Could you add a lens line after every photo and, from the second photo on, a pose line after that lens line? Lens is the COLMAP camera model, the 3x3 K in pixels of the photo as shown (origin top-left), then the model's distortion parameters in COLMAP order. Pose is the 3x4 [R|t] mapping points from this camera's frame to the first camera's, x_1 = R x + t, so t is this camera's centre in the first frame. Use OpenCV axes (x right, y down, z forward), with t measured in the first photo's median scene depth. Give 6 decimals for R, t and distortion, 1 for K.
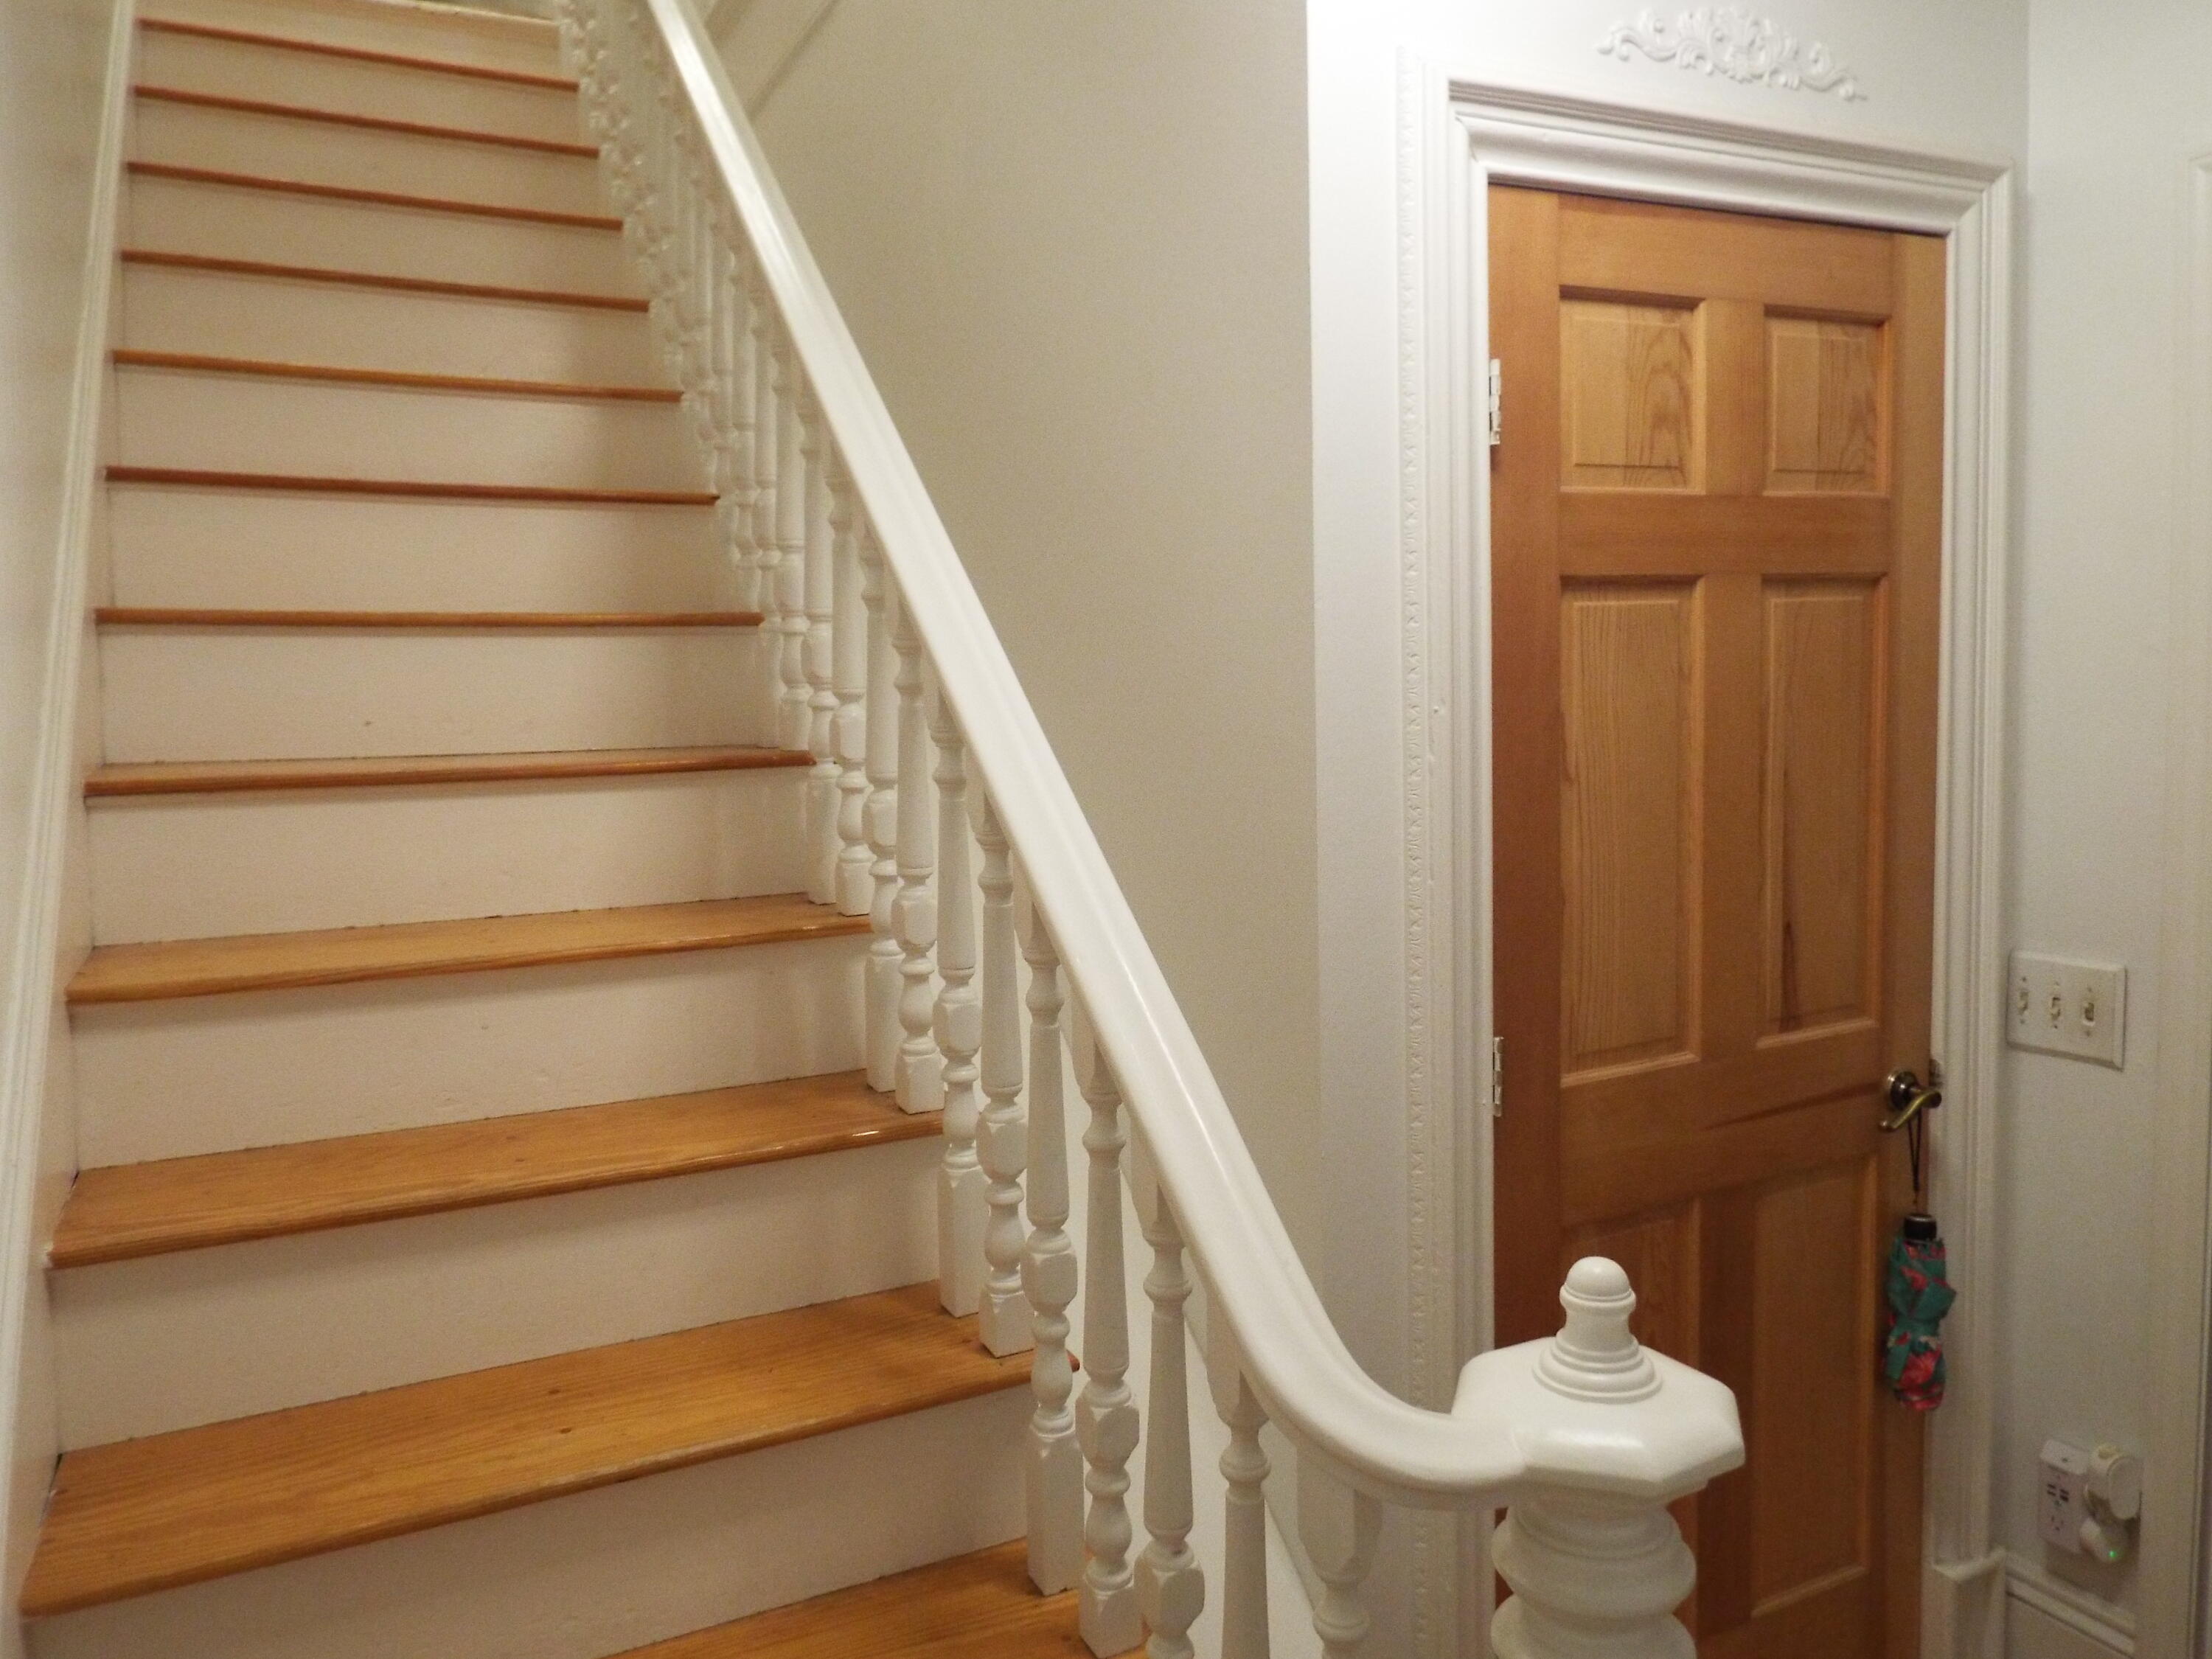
lens RADIAL K [[1585.3, 0, 1118.7], [0, 1585.3, 821.3], [0, 0, 1]] dist [-0.014202, 0.000517]
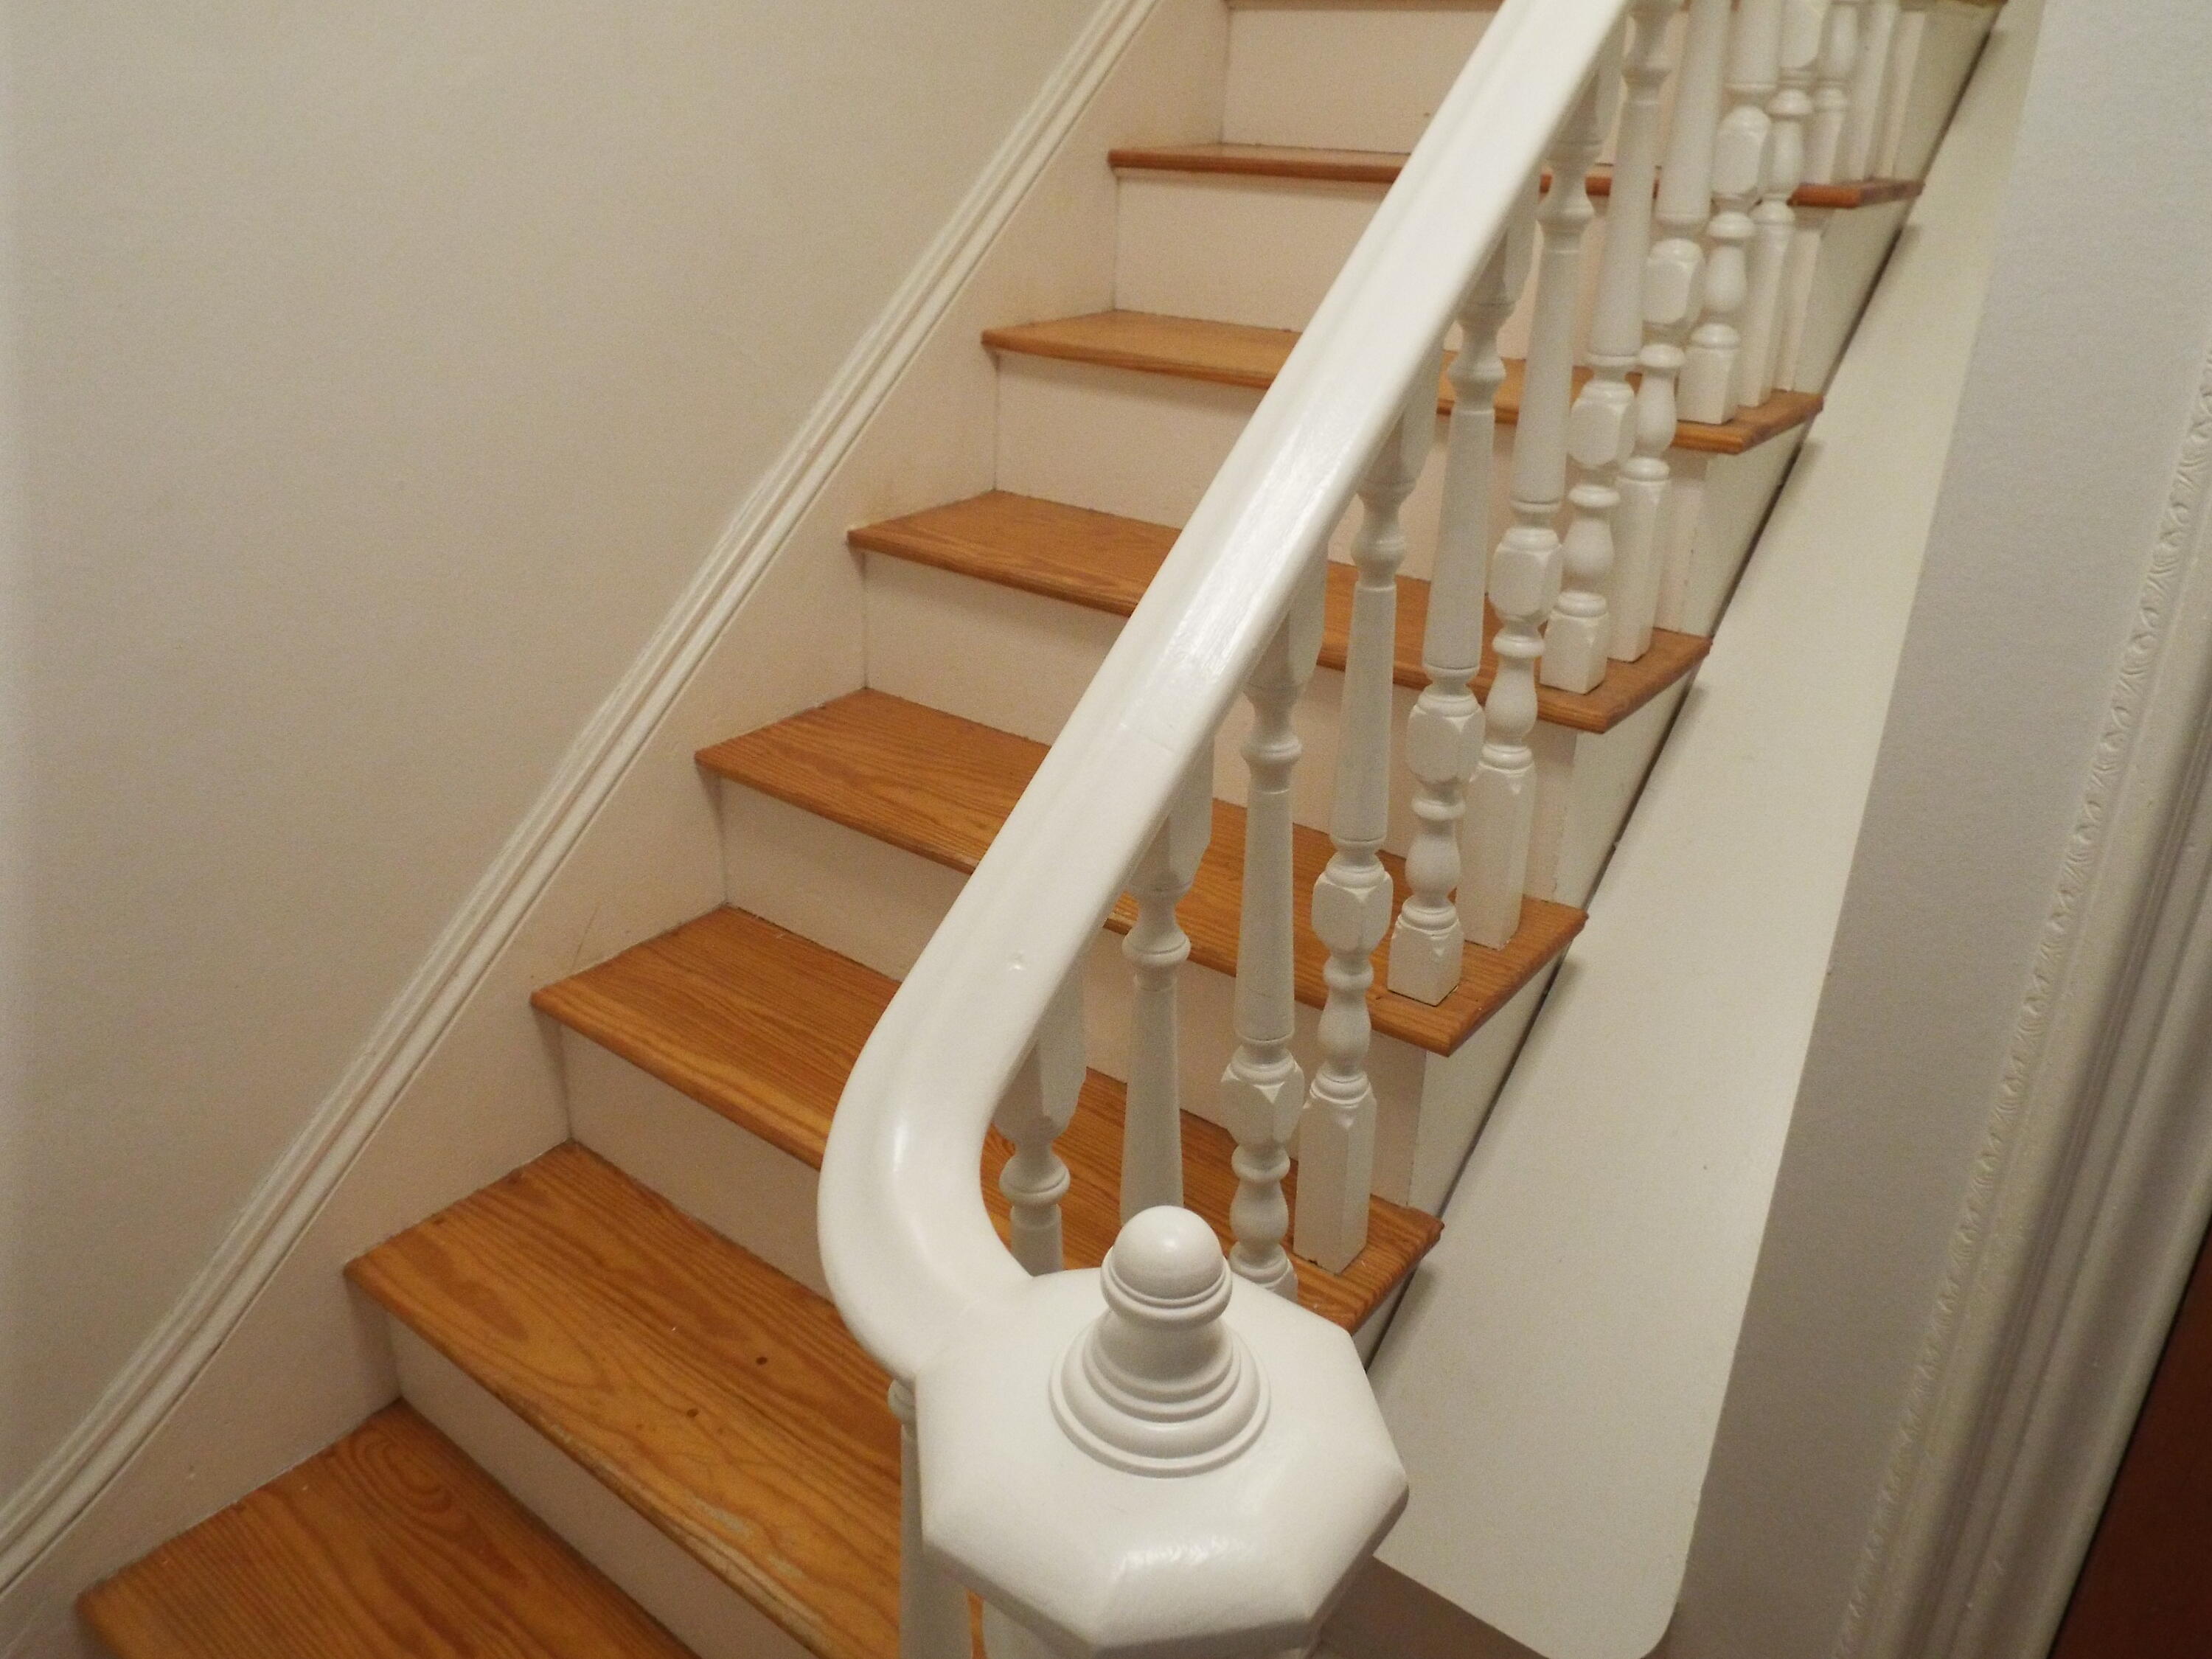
lens RADIAL K [[1585.3, 0, 1109.0], [0, 1585.3, 814.1], [0, 0, 1]] dist [-0.014202, 0.000517]
pose [[0.415328, 0.399815, -0.817099, 0.471787], [-0.115538, 0.914145, 0.388573, -0.033755], [0.902305, -0.066980, 0.425864, 0.541991]]
